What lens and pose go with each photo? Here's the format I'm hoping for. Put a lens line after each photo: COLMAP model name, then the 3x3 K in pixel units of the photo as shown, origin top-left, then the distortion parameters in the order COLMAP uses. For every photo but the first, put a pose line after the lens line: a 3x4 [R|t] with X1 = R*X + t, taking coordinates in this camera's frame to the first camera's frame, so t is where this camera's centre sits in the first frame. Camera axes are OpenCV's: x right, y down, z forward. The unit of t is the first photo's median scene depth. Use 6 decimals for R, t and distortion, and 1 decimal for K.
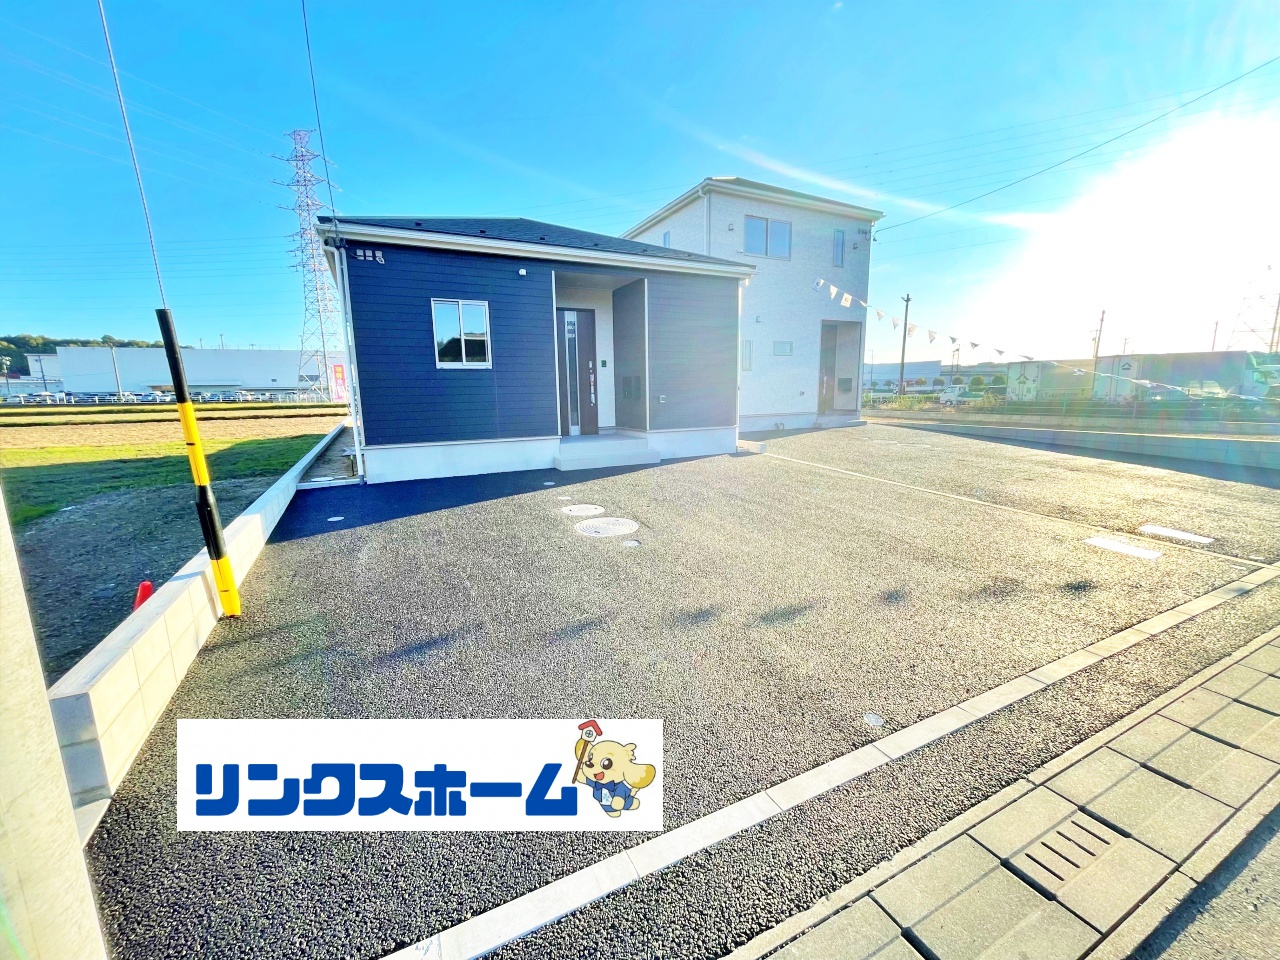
lens RADIAL K [[514.7, 0, 630.0], [0, 514.7, 480.6], [0, 0, 1]] dist [-0.003304, -0.000409]
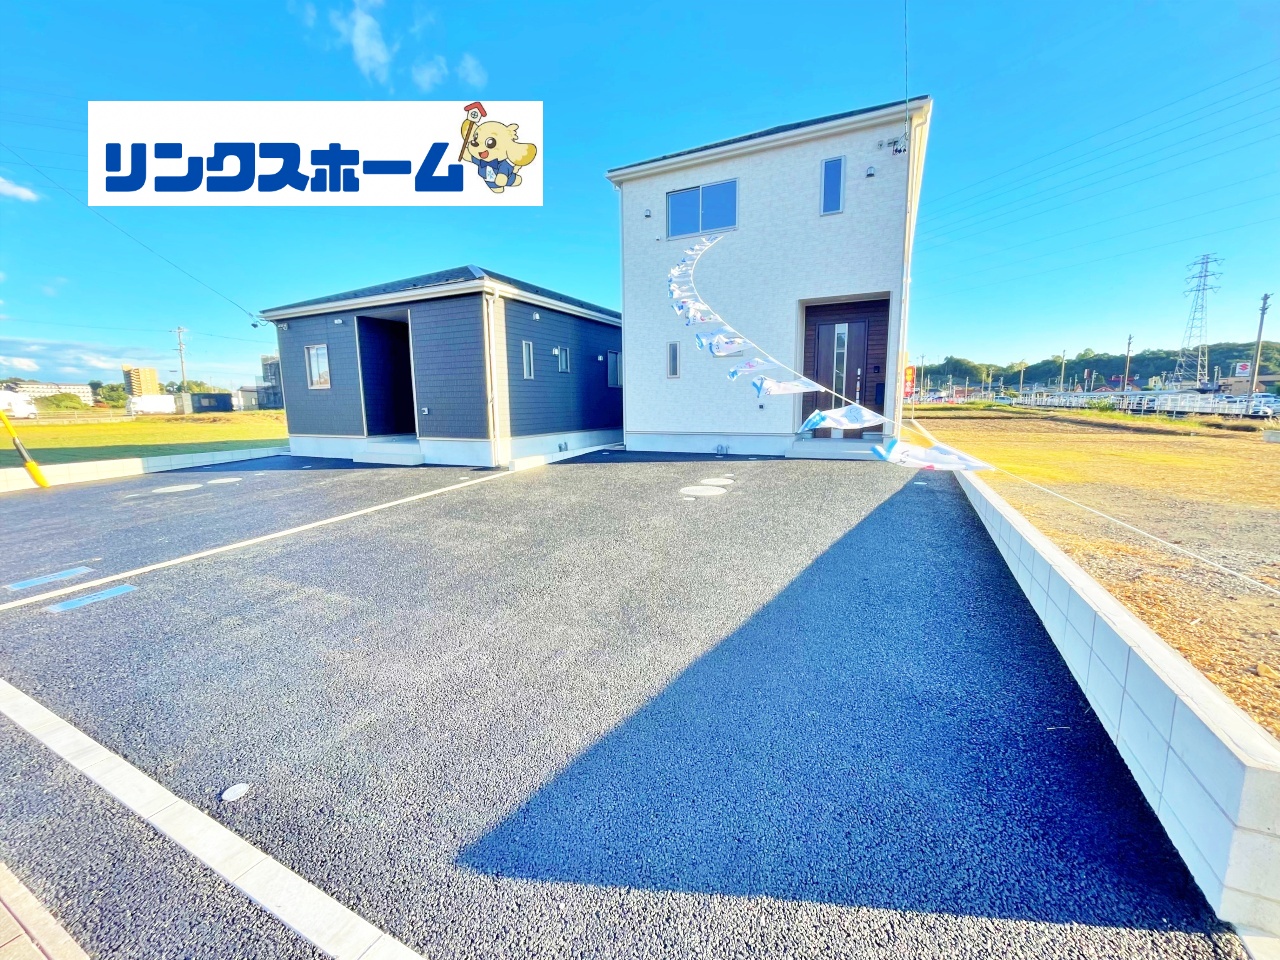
lens RADIAL K [[514.7, 0, 641.3], [0, 514.7, 481.7], [0, 0, 1]] dist [-0.003304, -0.000409]
pose [[0.615908, 0.127237, -0.777476, 1.171865], [-0.133698, 0.989438, 0.056012, -0.121705], [0.776391, 0.069449, 0.626414, 0.618053]]
